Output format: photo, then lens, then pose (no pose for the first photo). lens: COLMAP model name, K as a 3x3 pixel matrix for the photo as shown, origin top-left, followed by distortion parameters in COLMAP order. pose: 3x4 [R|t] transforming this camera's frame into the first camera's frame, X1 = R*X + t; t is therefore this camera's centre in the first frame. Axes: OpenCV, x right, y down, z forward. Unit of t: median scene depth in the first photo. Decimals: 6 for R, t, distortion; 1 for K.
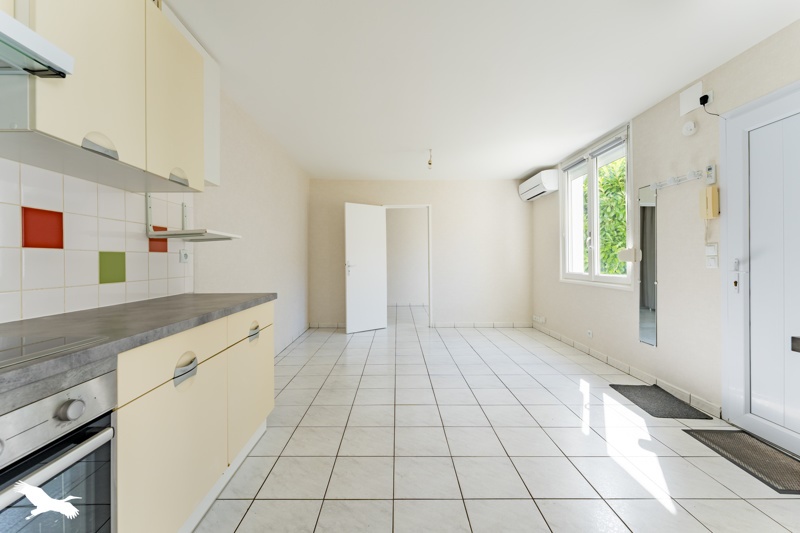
lens RADIAL K [[322.5, 0, 396.9], [0, 322.5, 260.8], [0, 0, 1]] dist [0.001507, 0.000052]
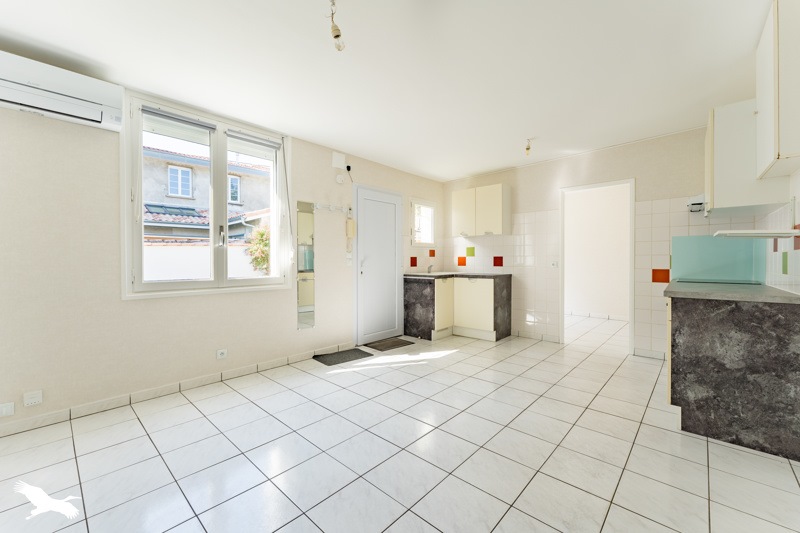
lens RADIAL K [[322.5, 0, 396.9], [0, 322.5, 260.8], [0, 0, 1]] dist [0.001507, 0.000052]
pose [[-0.731243, 0.002241, 0.682114, -0.218228], [0.005224, 0.999984, 0.002315, -0.002512], [-0.682097, 0.005256, -0.731243, 1.104633]]
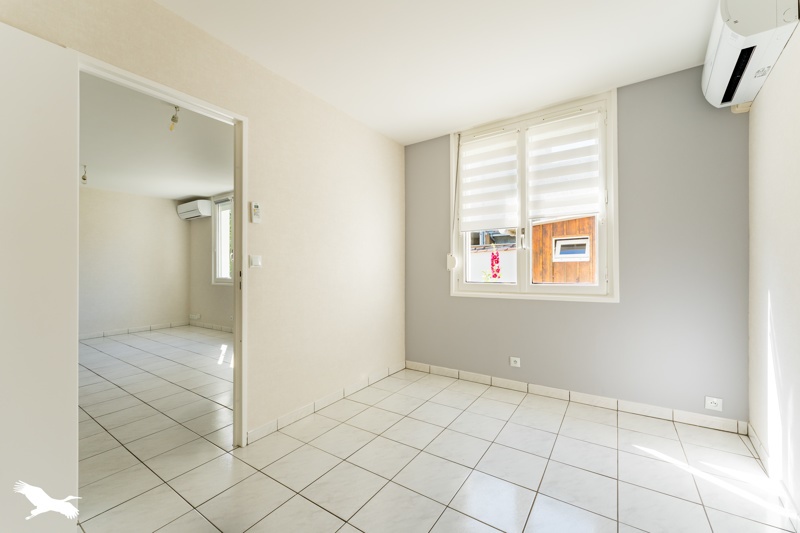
lens RADIAL K [[322.5, 0, 396.9], [0, 322.5, 260.8], [0, 0, 1]] dist [0.001507, 0.000052]
pose [[0.567490, 0.015161, 0.823241, -0.166523], [0.005447, 0.999739, -0.022166, -0.001297], [-0.823363, 0.017063, 0.567259, -0.401970]]
